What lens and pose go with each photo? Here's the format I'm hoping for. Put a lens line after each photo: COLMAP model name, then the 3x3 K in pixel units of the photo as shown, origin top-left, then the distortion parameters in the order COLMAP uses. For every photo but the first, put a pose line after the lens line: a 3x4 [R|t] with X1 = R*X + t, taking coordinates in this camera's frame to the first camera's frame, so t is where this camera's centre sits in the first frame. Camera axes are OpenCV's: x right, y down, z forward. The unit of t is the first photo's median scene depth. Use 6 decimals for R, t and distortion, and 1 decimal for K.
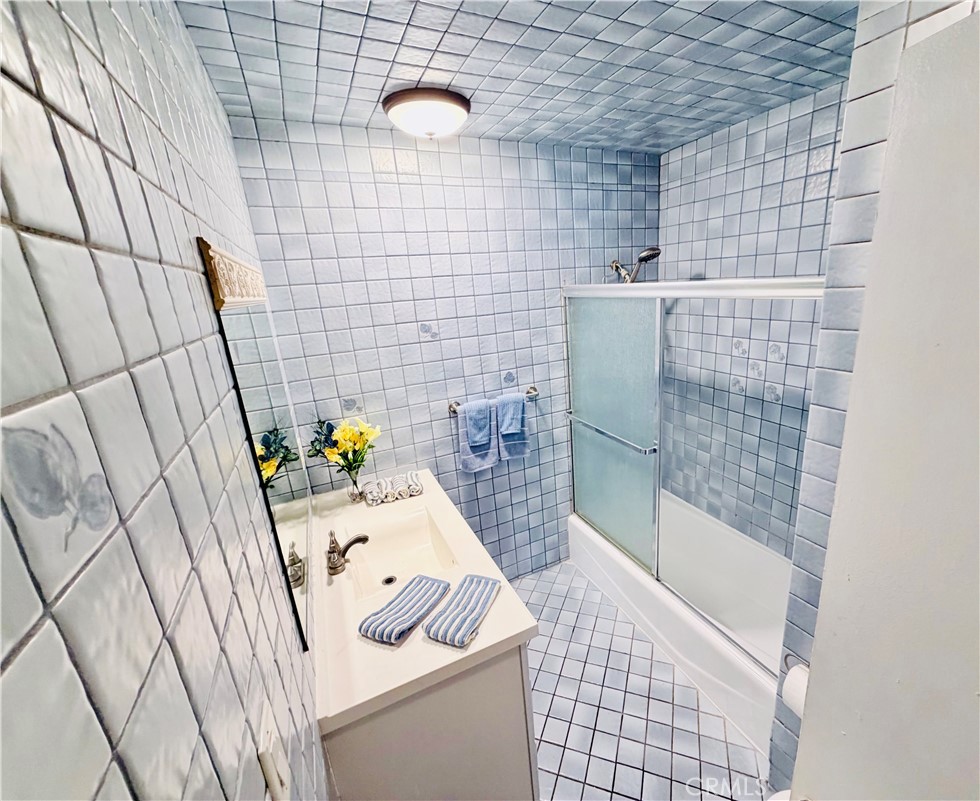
lens RADIAL K [[427.4, 0, 531.9], [0, 427.4, 405.7], [0, 0, 1]] dist [-0.001323, -0.000035]
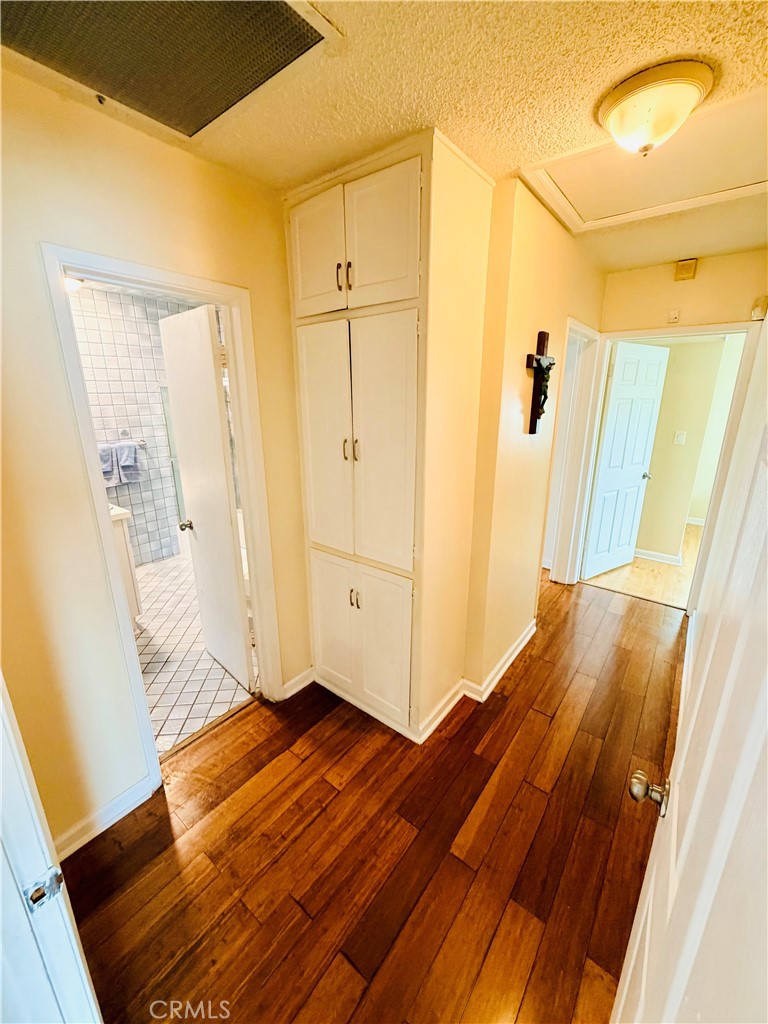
lens RADIAL K [[407.1, 0, 380.6], [0, 407.1, 509.4], [0, 0, 1]] dist [-0.000907, -0.000261]
pose [[0.903977, -0.056867, 0.423783, 0.159190], [0.061636, 0.998096, 0.002457, 0.287716], [-0.423116, 0.023900, 0.905760, -0.840278]]
